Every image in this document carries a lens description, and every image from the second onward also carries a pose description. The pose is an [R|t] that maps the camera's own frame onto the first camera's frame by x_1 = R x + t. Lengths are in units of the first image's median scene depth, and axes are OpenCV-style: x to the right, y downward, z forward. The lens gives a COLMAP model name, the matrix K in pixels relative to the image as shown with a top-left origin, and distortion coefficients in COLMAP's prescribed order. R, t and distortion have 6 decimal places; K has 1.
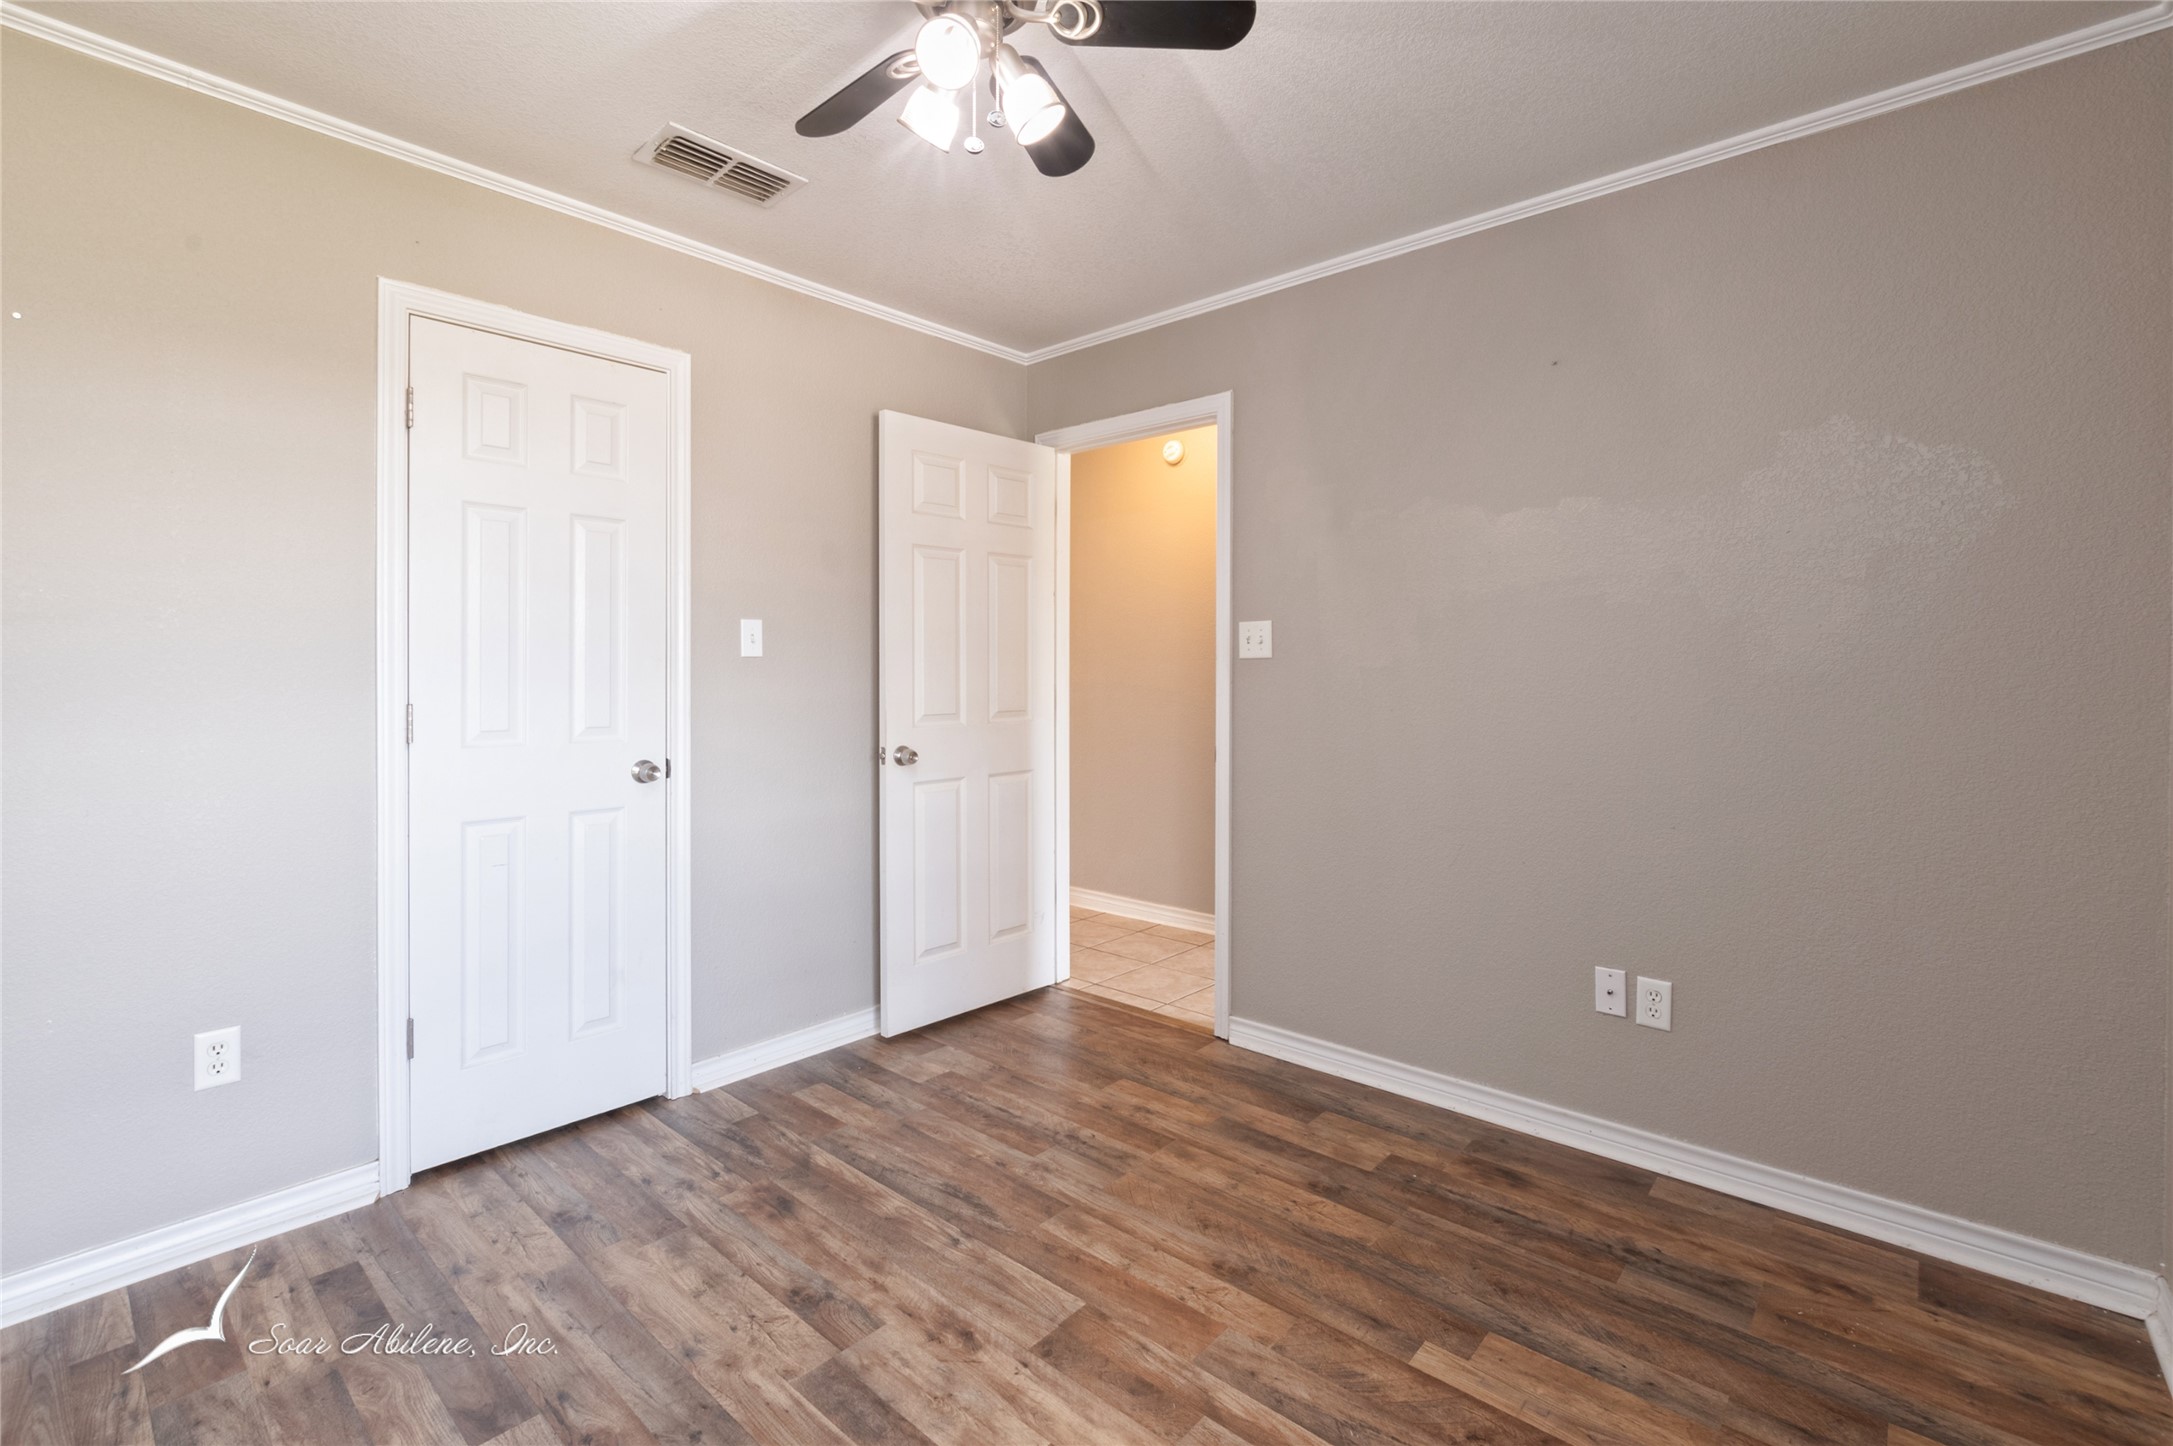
lens RADIAL K [[960.7, 0, 1086.9], [0, 960.7, 688.0], [0, 0, 1]] dist [-0.005695, 0.000023]
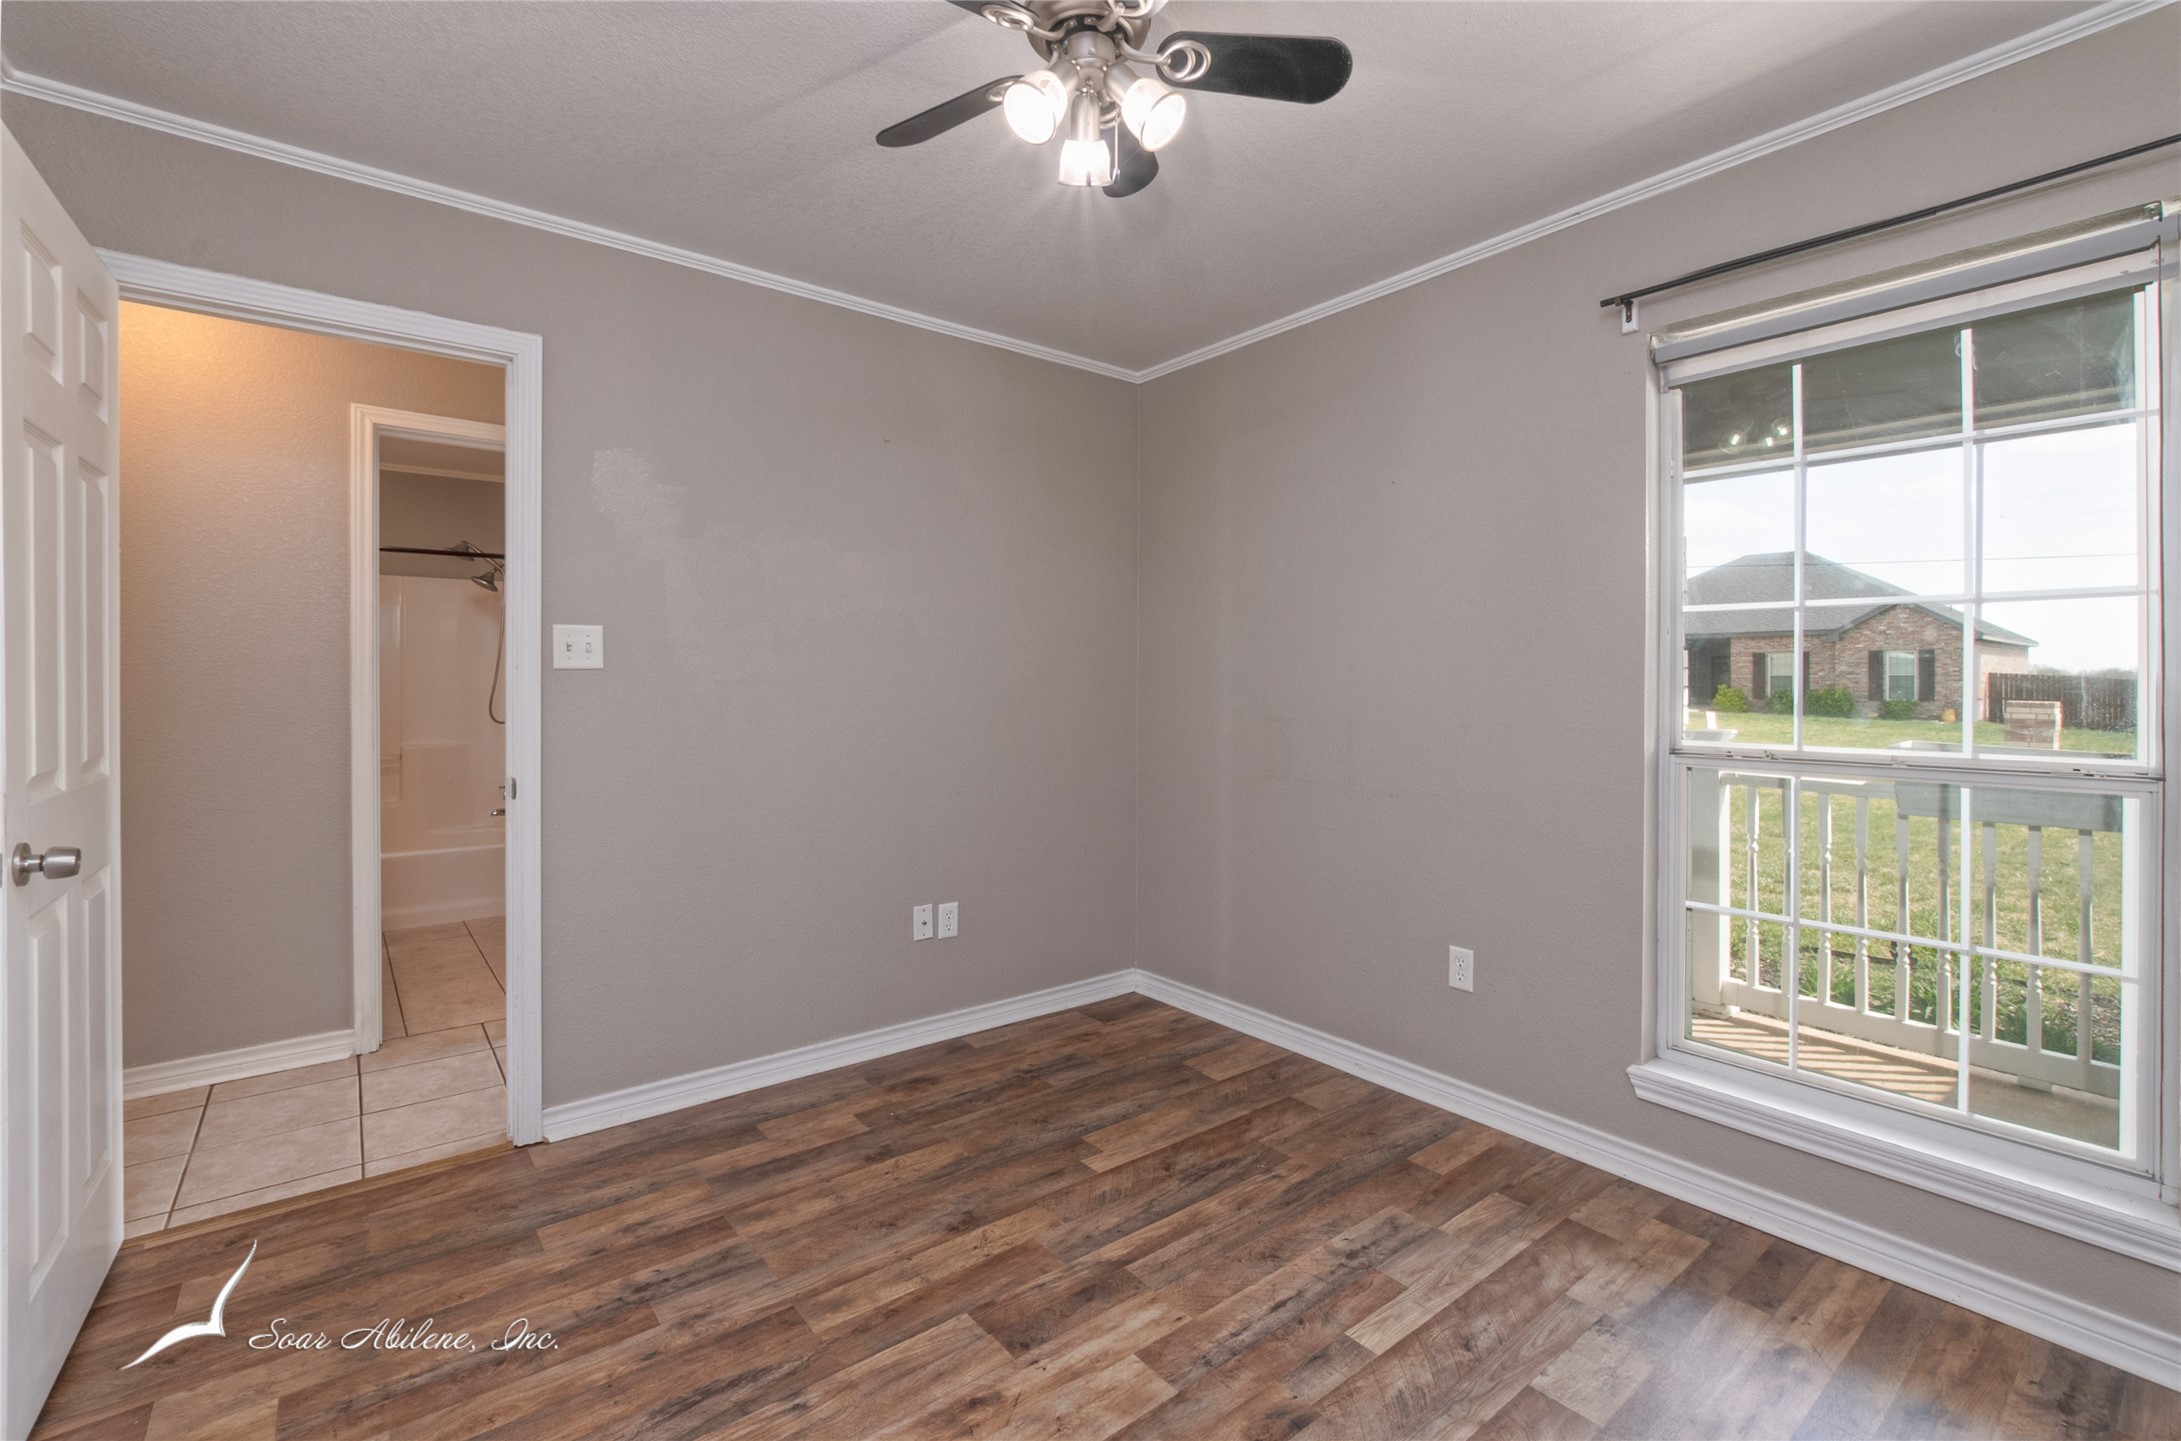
lens RADIAL K [[965.3, 0, 1088.1], [0, 965.3, 683.1], [0, 0, 1]] dist [-0.000111, -0.000574]
pose [[0.164322, 0.005087, 0.986394, -0.839782], [0.009978, 0.999927, -0.006819, -0.011476], [-0.986356, 0.010963, 0.164259, 0.594539]]
